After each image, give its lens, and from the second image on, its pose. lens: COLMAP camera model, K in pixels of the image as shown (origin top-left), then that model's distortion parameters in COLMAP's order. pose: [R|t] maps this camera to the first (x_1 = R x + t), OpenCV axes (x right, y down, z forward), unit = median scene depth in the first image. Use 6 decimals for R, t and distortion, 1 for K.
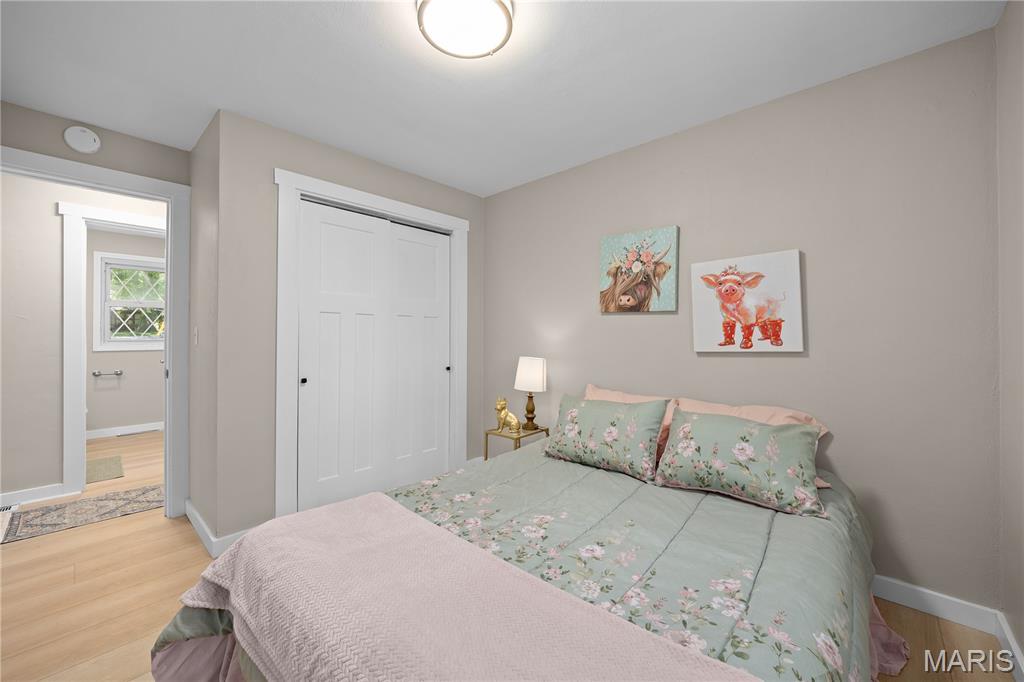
lens RADIAL K [[404.2, 0, 509.9], [0, 404.2, 325.8], [0, 0, 1]] dist [0.000921, -0.000737]
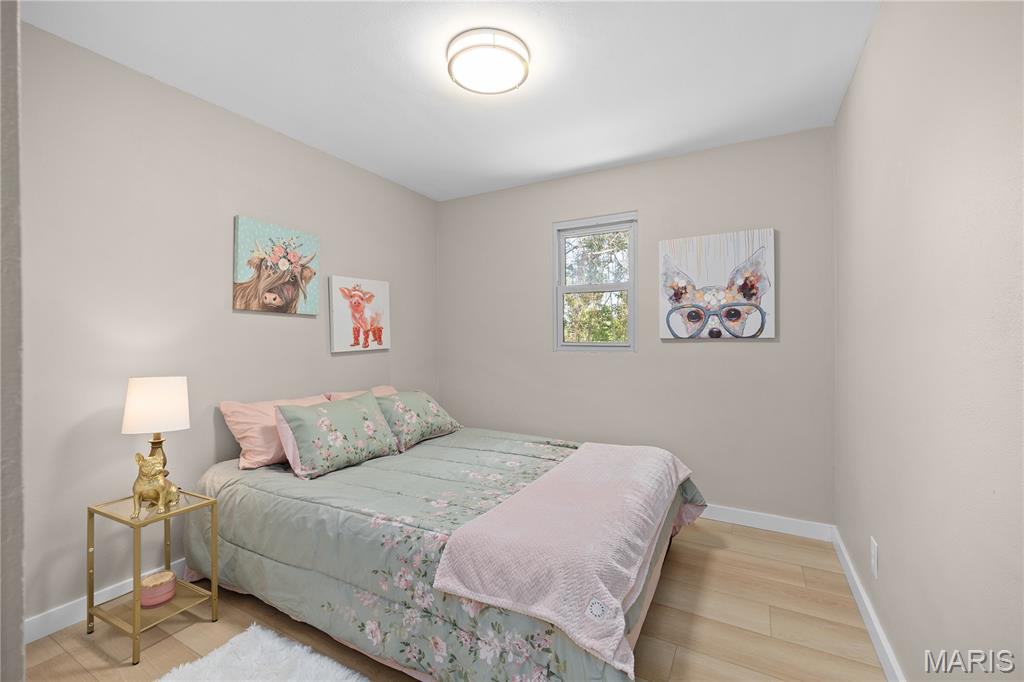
lens RADIAL K [[419.2, 0, 514.7], [0, 419.2, 343.2], [0, 0, 1]] dist [0.002292, 0.000156]
pose [[-0.243137, -0.003861, 0.969984, -0.852913], [-0.009068, 0.999957, 0.001707, 0.032581], [-0.969950, -0.008381, -0.243162, 0.815874]]
